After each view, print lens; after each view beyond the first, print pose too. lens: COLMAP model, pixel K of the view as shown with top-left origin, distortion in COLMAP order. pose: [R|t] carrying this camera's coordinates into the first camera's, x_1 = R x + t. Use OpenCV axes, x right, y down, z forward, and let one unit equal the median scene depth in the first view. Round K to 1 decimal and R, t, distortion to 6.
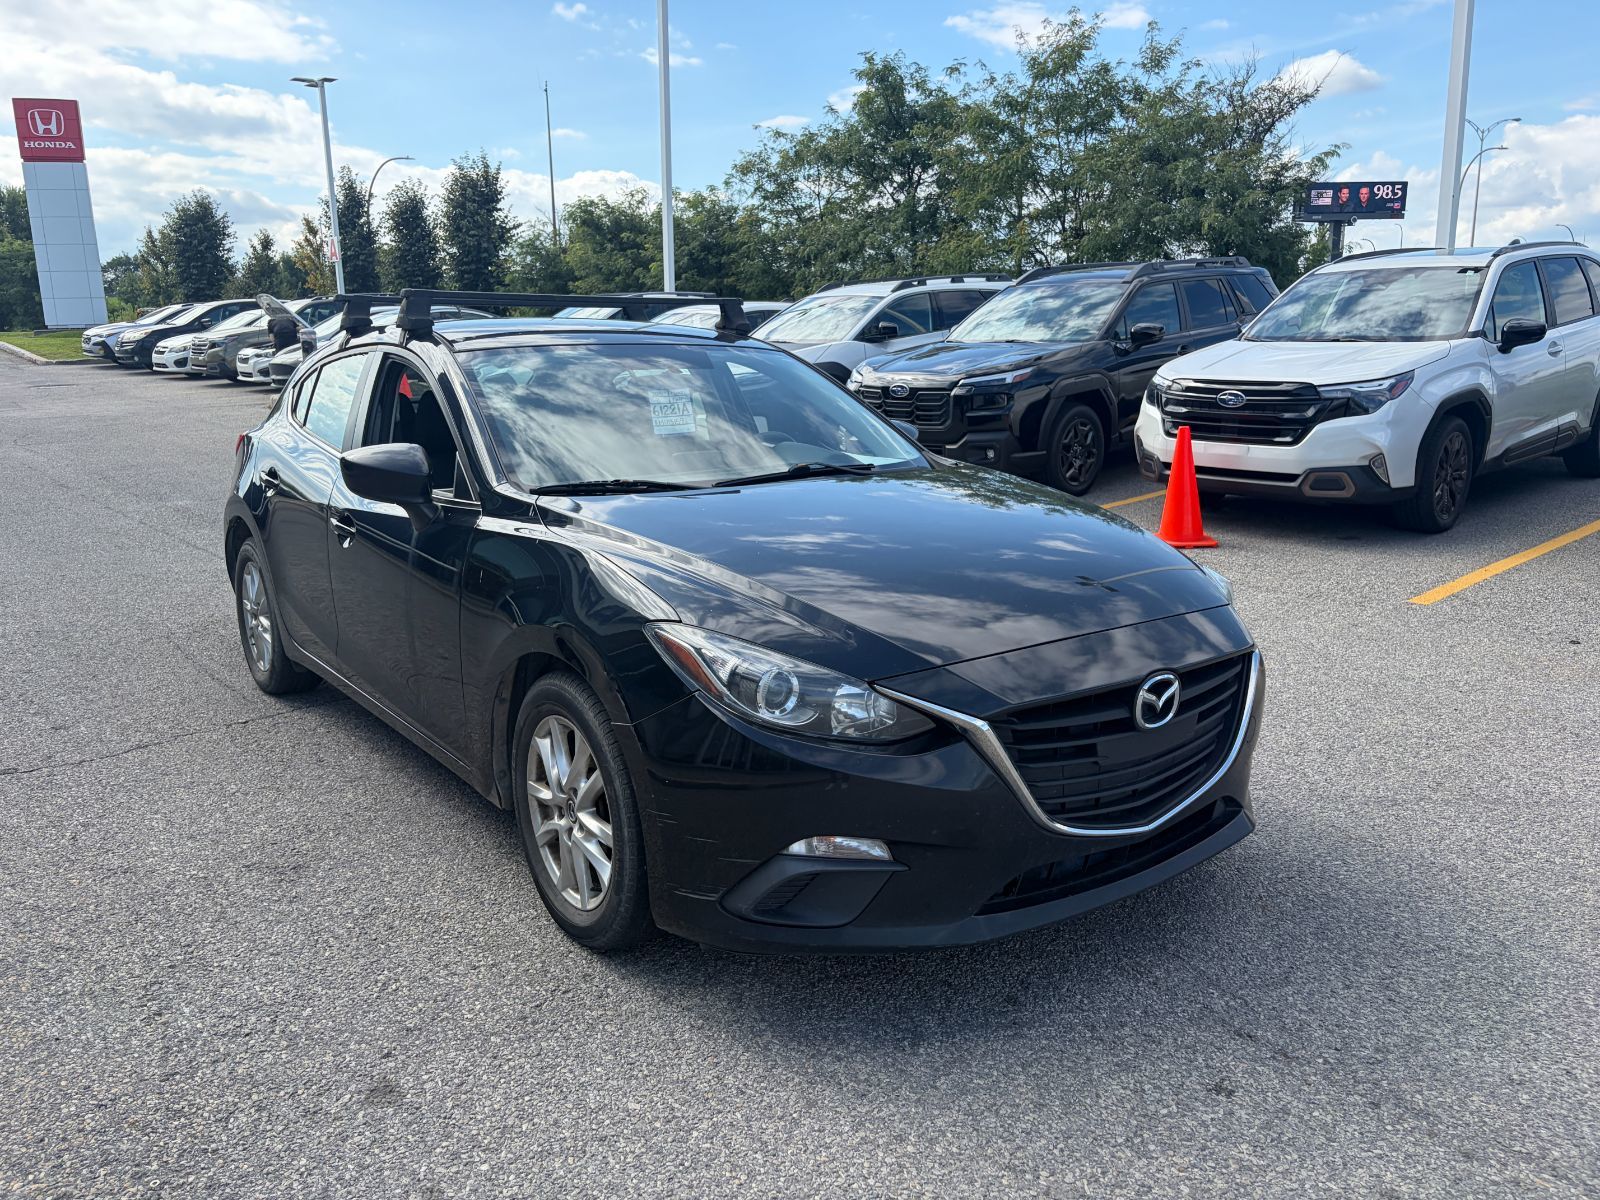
lens RADIAL K [[1324.9, 0, 800.0], [0, 1324.9, 600.0], [0, 0, 1]] dist [0.064702, -0.049285]
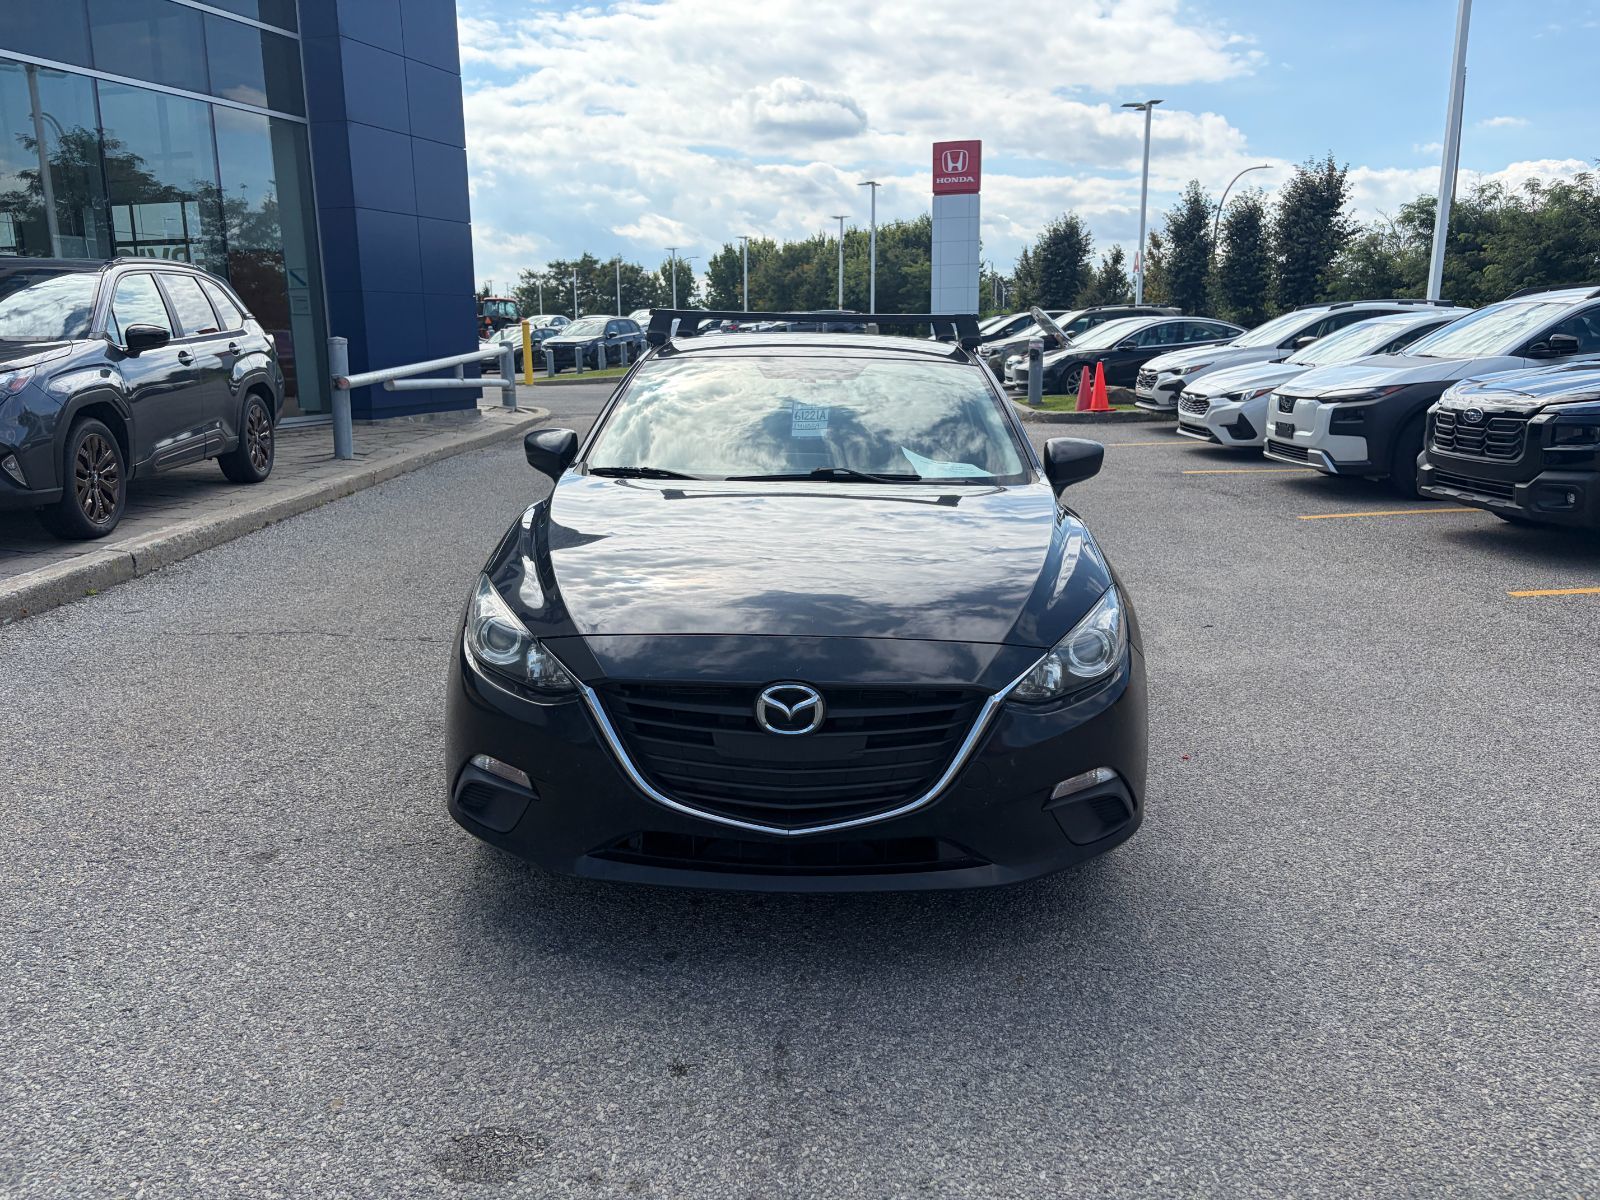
lens RADIAL K [[1324.9, 0, 800.0], [0, 1324.9, 600.0], [0, 0, 1]] dist [0.064702, -0.049285]
pose [[0.755160, 0.144209, -0.639482, 0.133359], [-0.148700, 0.987758, 0.047149, -0.007952], [0.638453, 0.059487, 0.767359, 0.034384]]
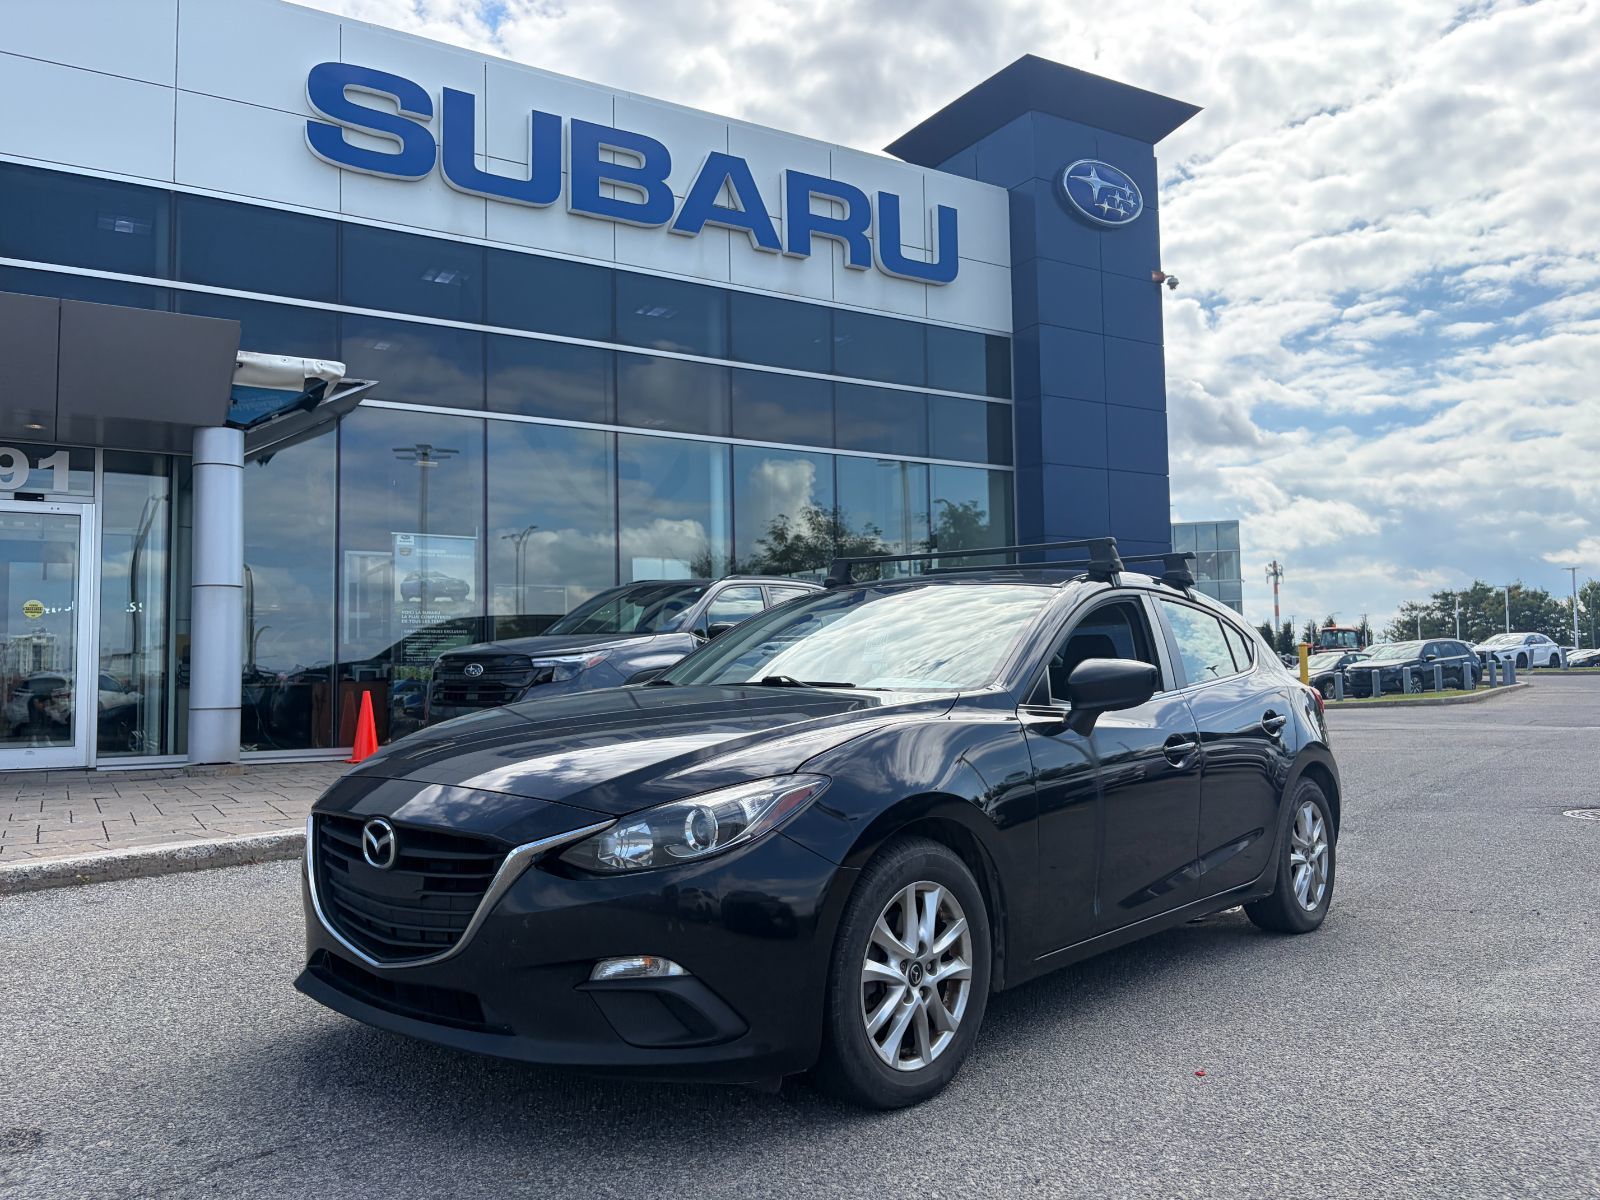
lens RADIAL K [[1324.9, 0, 800.0], [0, 1324.9, 600.0], [0, 0, 1]] dist [0.064702, -0.049285]
pose [[0.104182, -0.056150, -0.992972, 0.210294], [-0.207327, 0.975244, -0.076901, -0.016234], [0.972708, 0.213882, 0.089961, 0.176720]]
